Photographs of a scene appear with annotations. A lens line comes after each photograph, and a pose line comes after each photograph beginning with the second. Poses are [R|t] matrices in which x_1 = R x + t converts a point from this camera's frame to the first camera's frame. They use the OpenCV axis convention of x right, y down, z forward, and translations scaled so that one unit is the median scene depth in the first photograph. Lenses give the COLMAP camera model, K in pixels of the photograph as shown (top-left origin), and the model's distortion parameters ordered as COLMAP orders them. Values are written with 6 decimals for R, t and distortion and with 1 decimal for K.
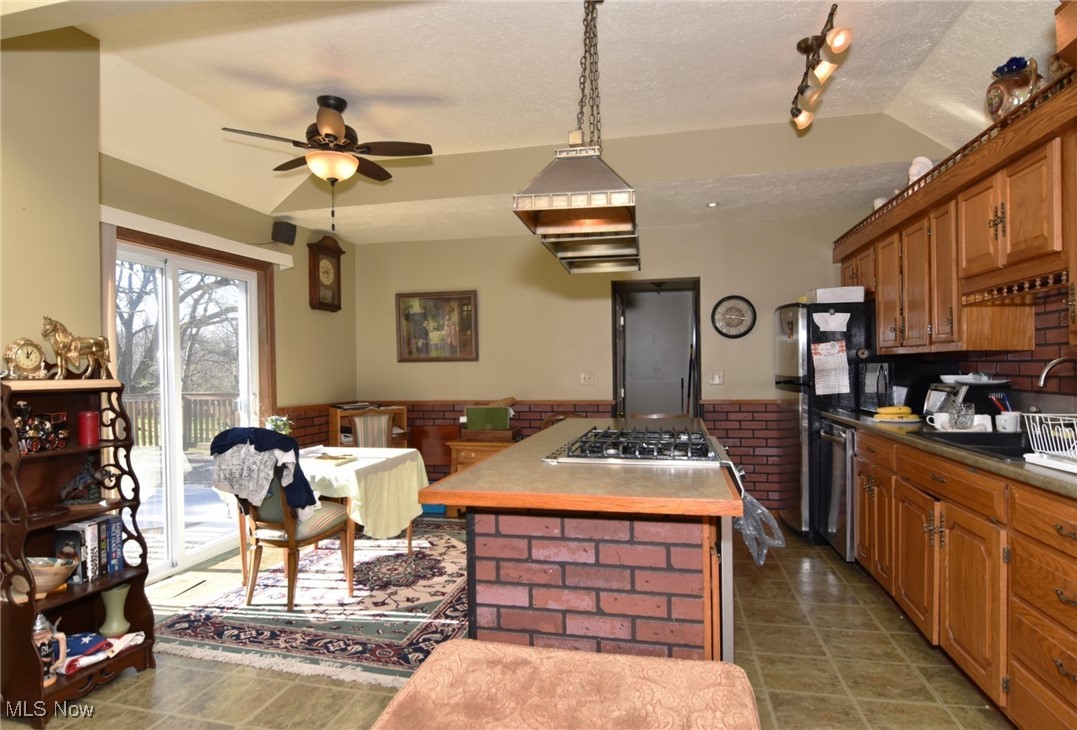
lens RADIAL K [[600.4, 0, 538.5], [0, 600.4, 365.0], [0, 0, 1]] dist [-0.001635, -0.000336]
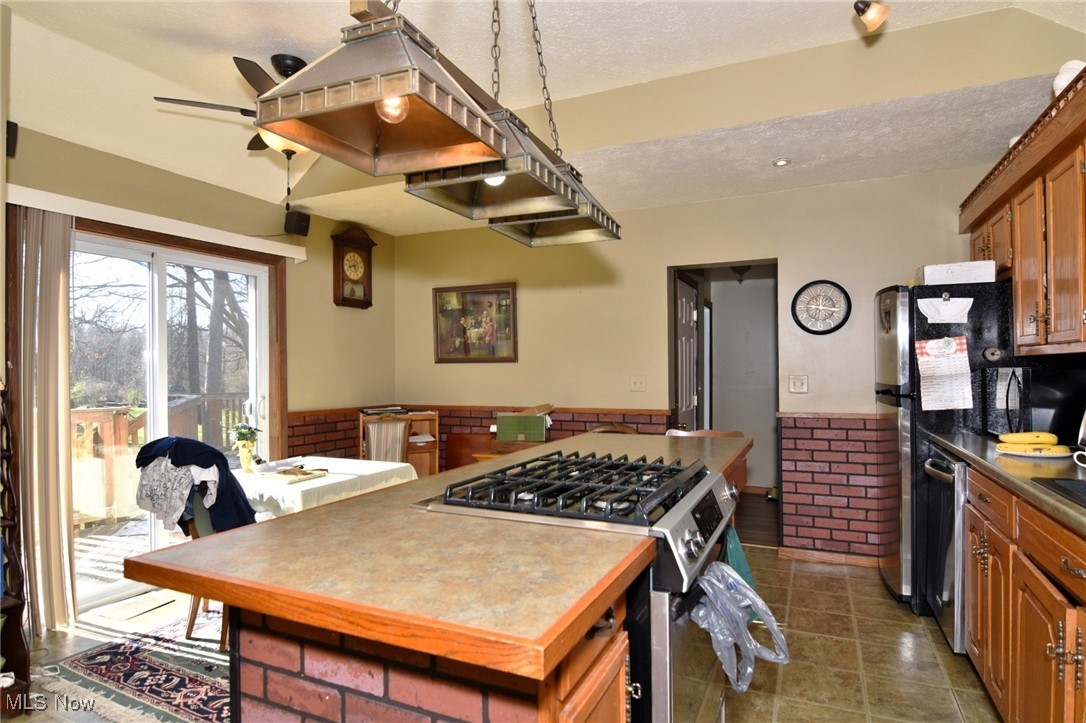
lens RADIAL K [[605.5, 0, 543.0], [0, 605.5, 361.5], [0, 0, 1]] dist [-0.009023, -0.002288]
pose [[0.978688, 0.003960, -0.205314, 0.161694], [-0.005444, 0.999963, -0.006665, -0.002500], [0.205280, 0.007640, 0.978673, 0.186410]]
